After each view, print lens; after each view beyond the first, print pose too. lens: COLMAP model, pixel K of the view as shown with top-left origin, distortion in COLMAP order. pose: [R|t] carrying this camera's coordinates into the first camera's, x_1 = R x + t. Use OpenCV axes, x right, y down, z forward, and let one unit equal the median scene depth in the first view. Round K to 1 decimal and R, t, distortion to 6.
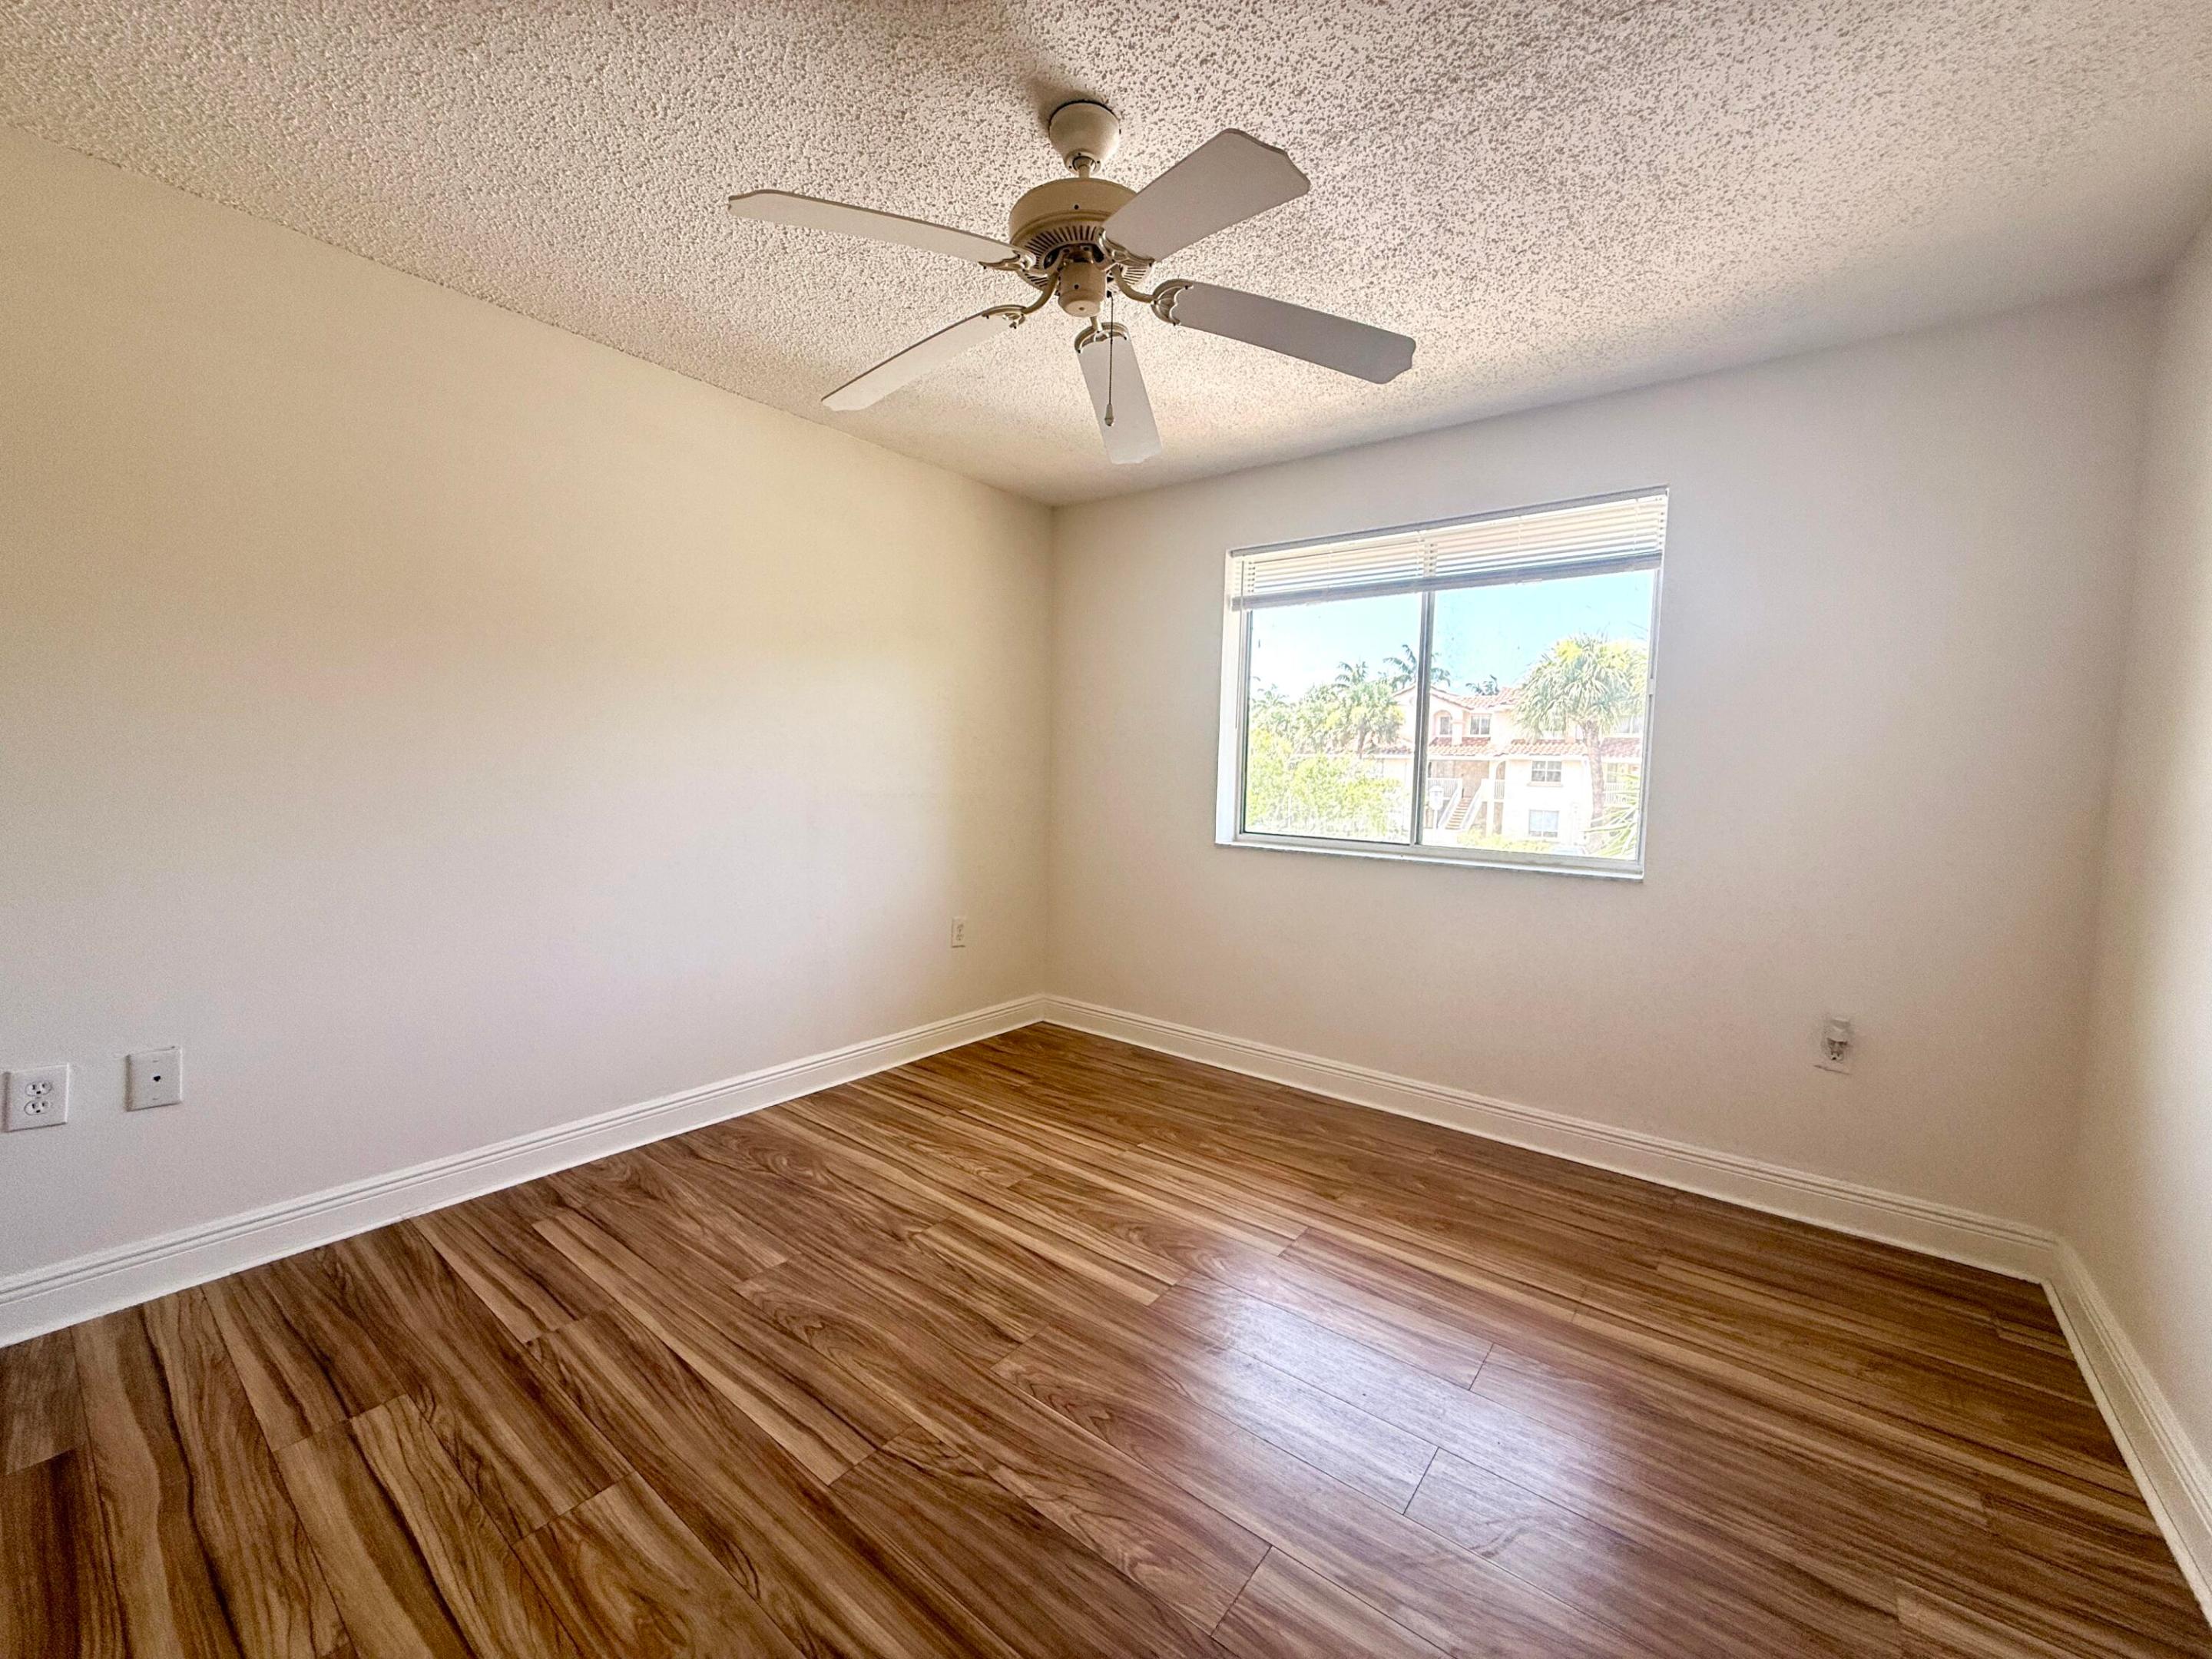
lens RADIAL K [[880.0, 0, 1103.0], [0, 880.0, 827.9], [0, 0, 1]] dist [0.001022, -0.000019]
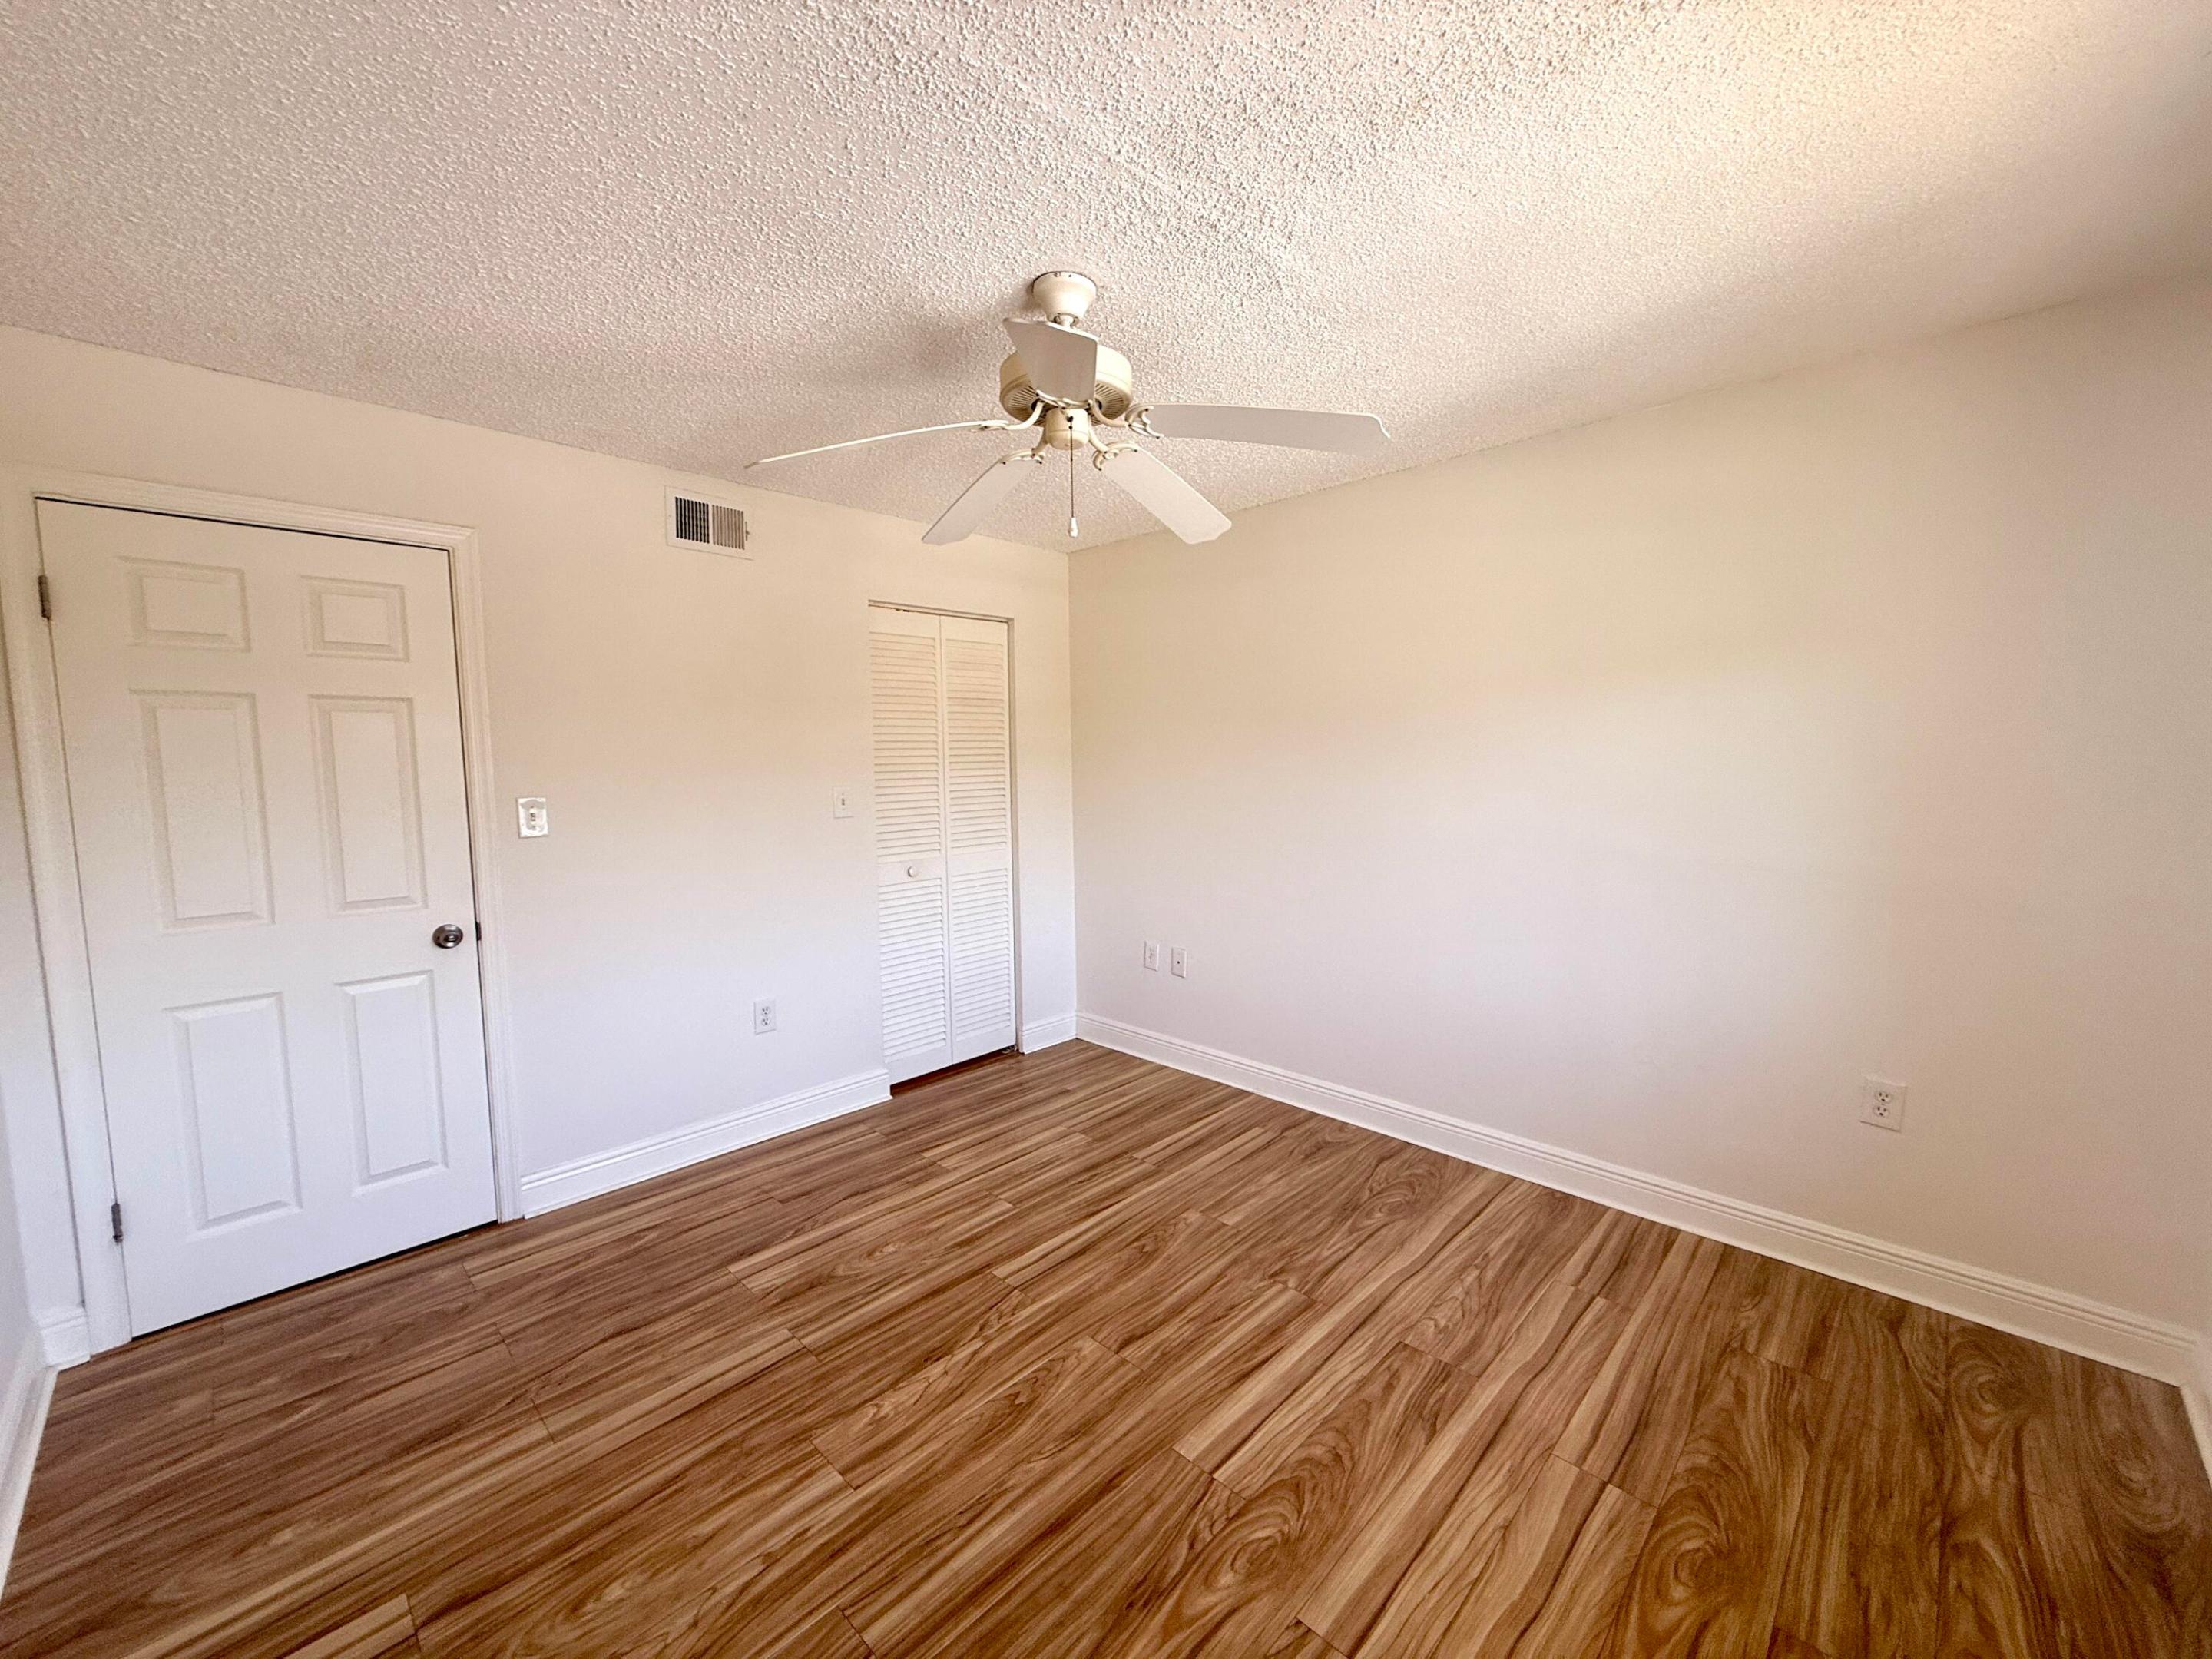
lens RADIAL K [[880.0, 0, 1103.0], [0, 880.0, 827.9], [0, 0, 1]] dist [0.001022, -0.000019]
pose [[-0.108607, 0.061963, -0.992152, 0.797898], [-0.060103, 0.995820, 0.068771, -0.132756], [0.992266, 0.067100, -0.104428, 0.847290]]
